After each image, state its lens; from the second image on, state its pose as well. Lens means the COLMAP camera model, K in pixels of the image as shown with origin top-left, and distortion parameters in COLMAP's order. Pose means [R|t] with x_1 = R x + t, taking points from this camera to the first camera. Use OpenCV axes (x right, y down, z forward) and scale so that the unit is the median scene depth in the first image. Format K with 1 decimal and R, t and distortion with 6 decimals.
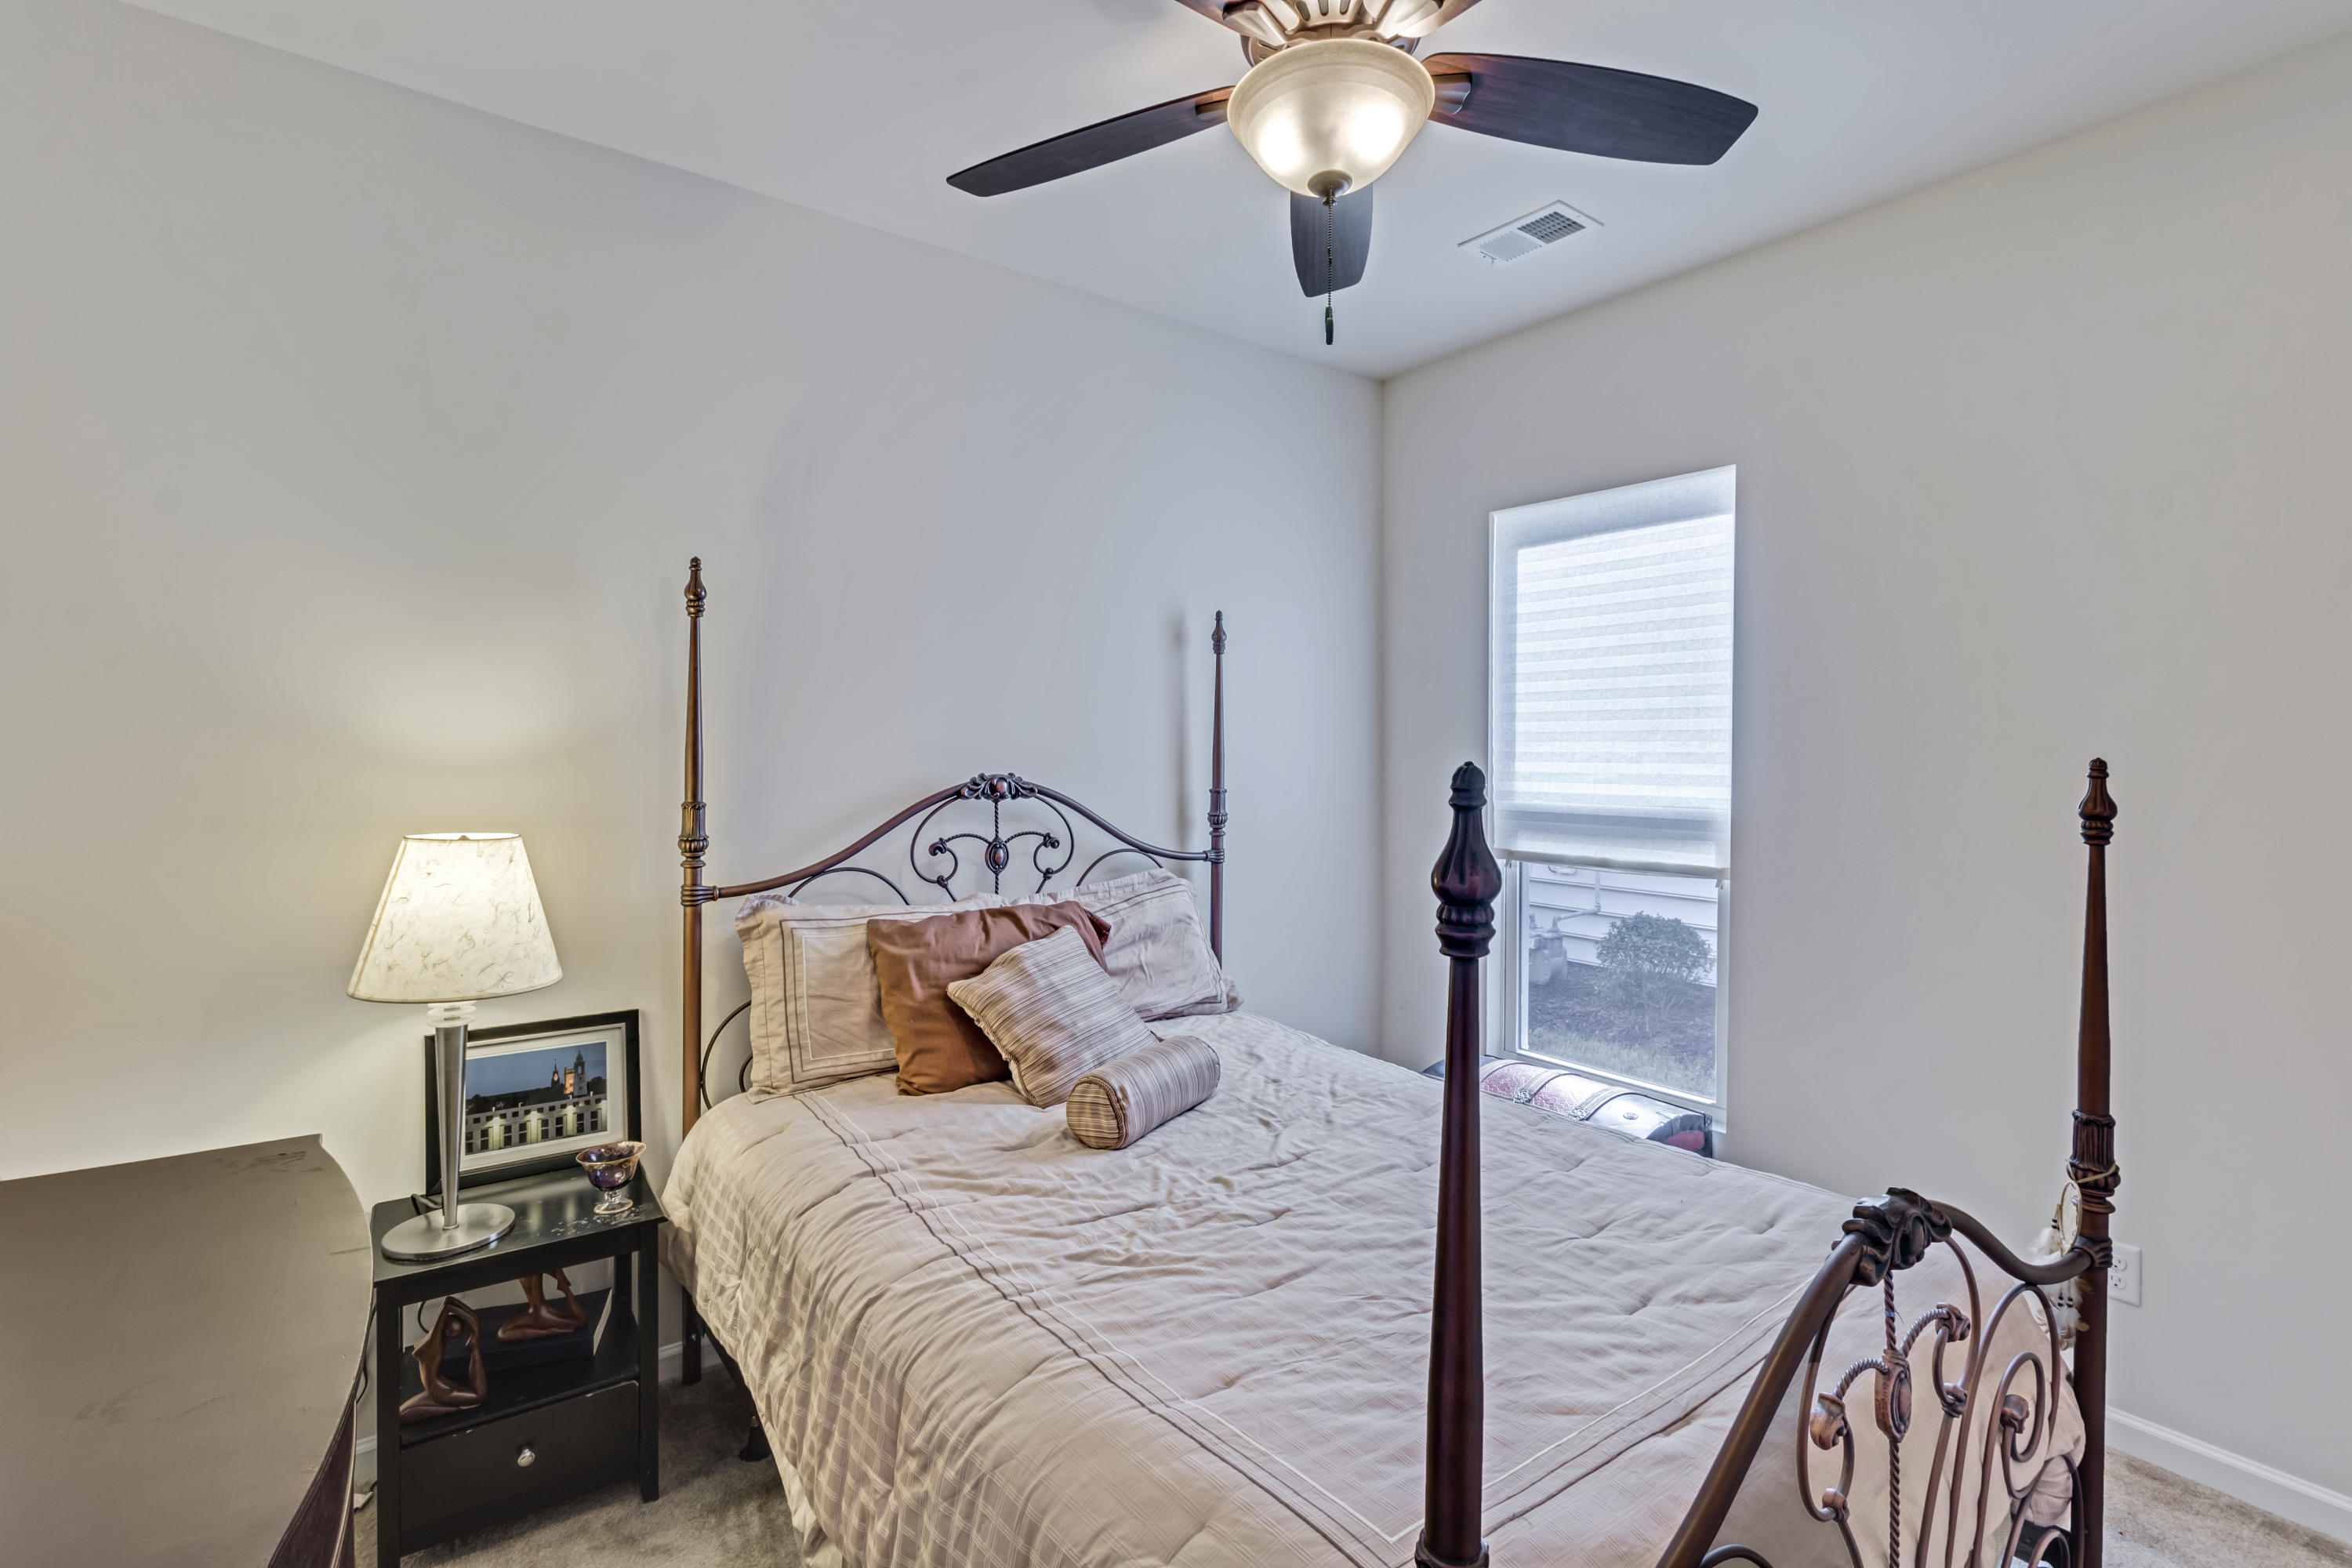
lens RADIAL K [[1079.0, 0, 1184.0], [0, 1079.0, 765.8], [0, 0, 1]] dist [0.002583, 0.001068]
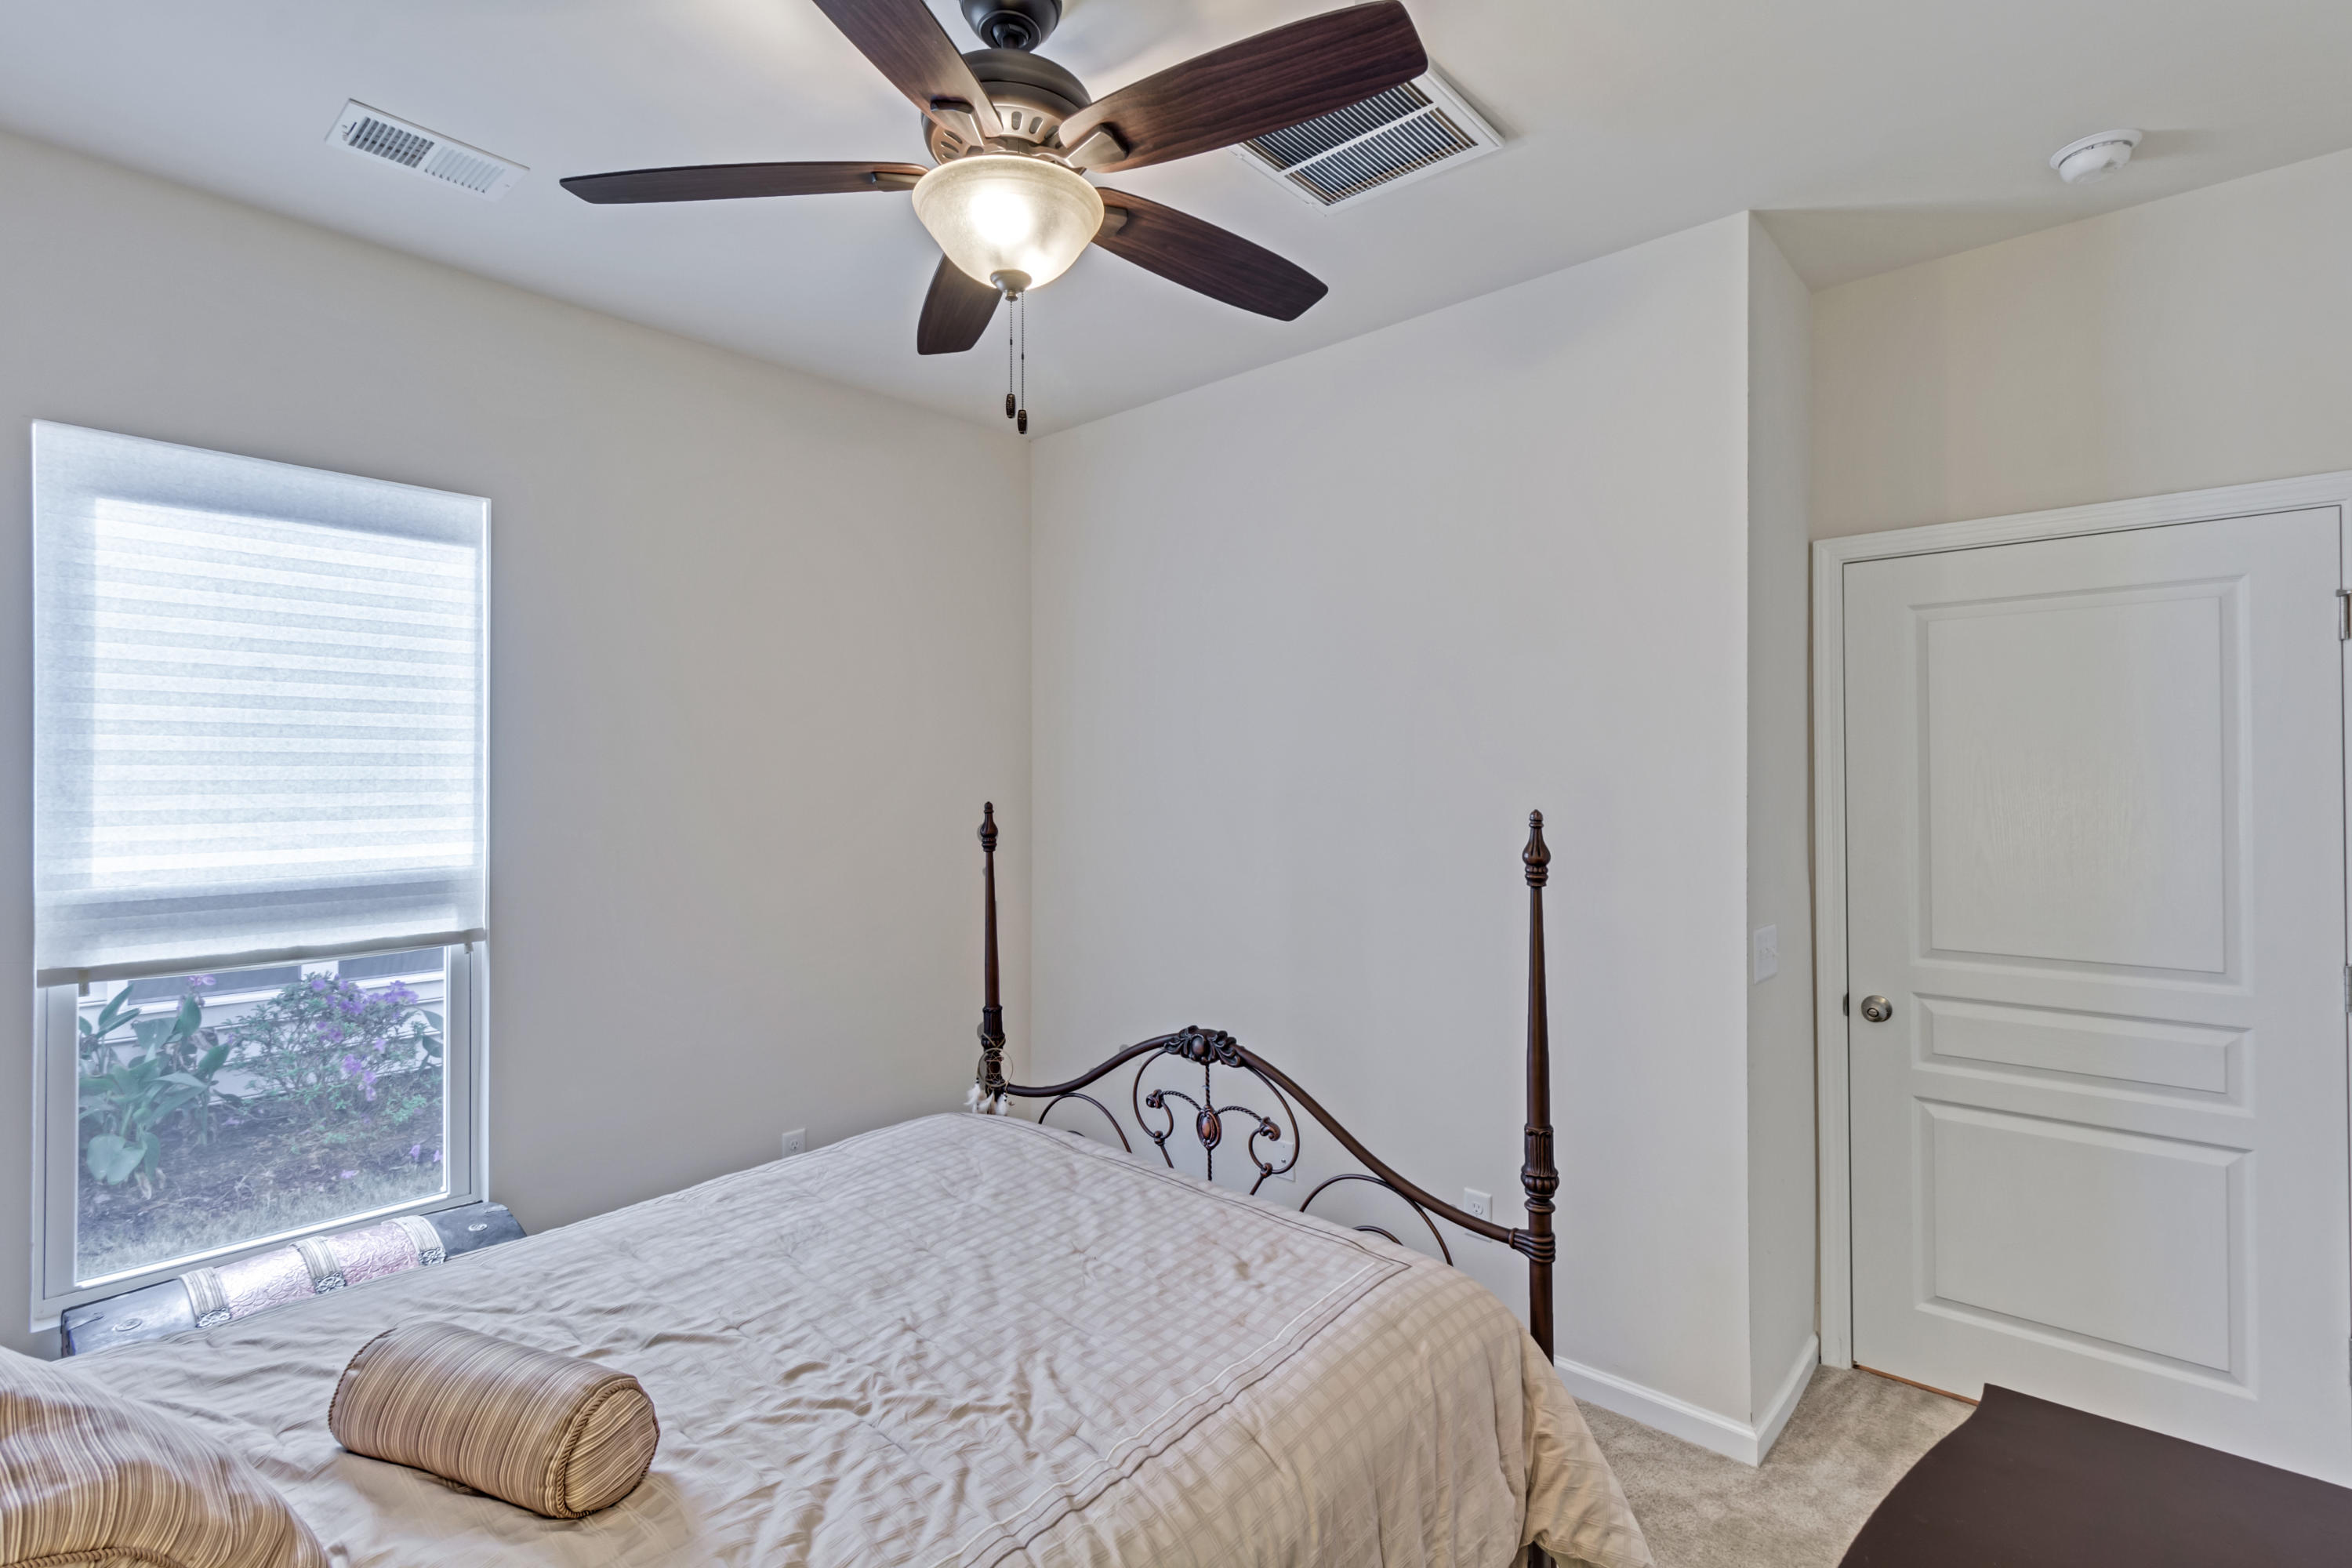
lens RADIAL K [[1087.6, 0, 1173.3], [0, 1087.6, 763.8], [0, 0, 1]] dist [0.003172, 0.000601]
pose [[-0.178680, 0.010585, 0.983850, -0.505513], [0.022774, 0.999719, -0.006619, -0.025668], [-0.983644, 0.021224, -0.178870, 0.555742]]
